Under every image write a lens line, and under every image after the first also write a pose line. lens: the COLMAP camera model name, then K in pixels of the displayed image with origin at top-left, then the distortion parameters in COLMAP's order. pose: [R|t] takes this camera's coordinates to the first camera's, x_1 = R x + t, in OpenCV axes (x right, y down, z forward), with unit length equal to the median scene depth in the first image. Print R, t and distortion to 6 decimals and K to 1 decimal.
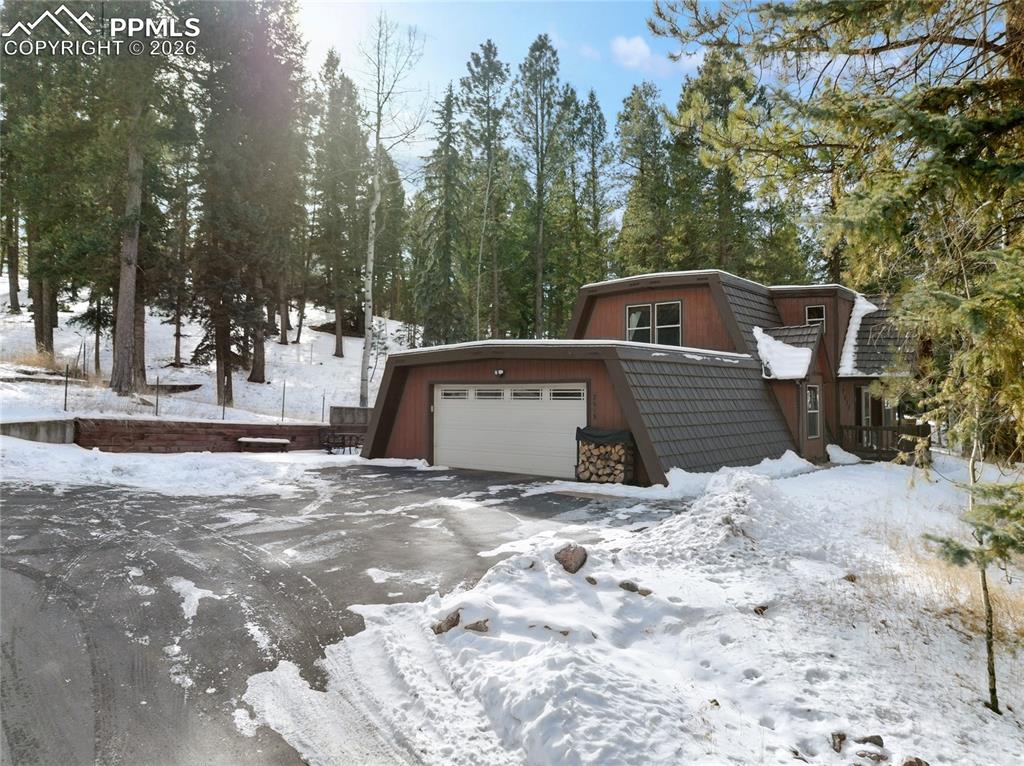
lens RADIAL K [[725.3, 0, 512.0], [0, 725.3, 383.0], [0, 0, 1]] dist [-0.028133, -0.002458]
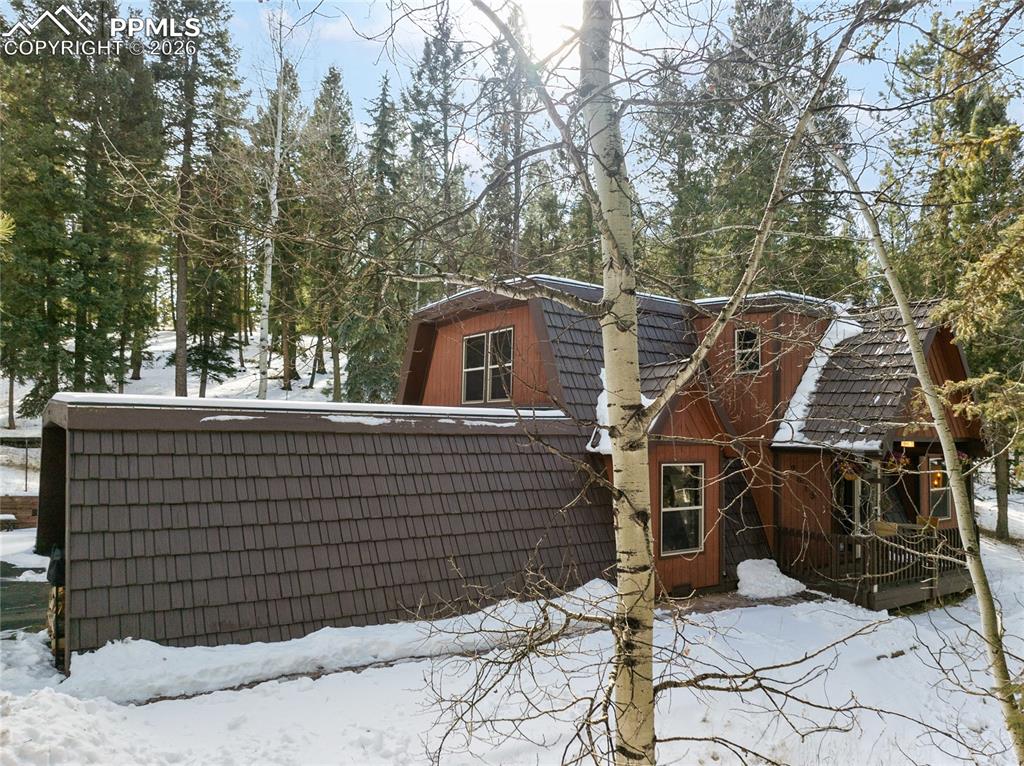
lens RADIAL K [[712.9, 0, 512.5], [0, 712.9, 414.9], [0, 0, 1]] dist [-0.028110, 0.000004]
pose [[0.959108, 0.003217, -0.283024, 0.465639], [-0.005883, 0.999946, -0.008573, -0.031410], [0.282981, 0.009887, 0.959075, 0.429523]]
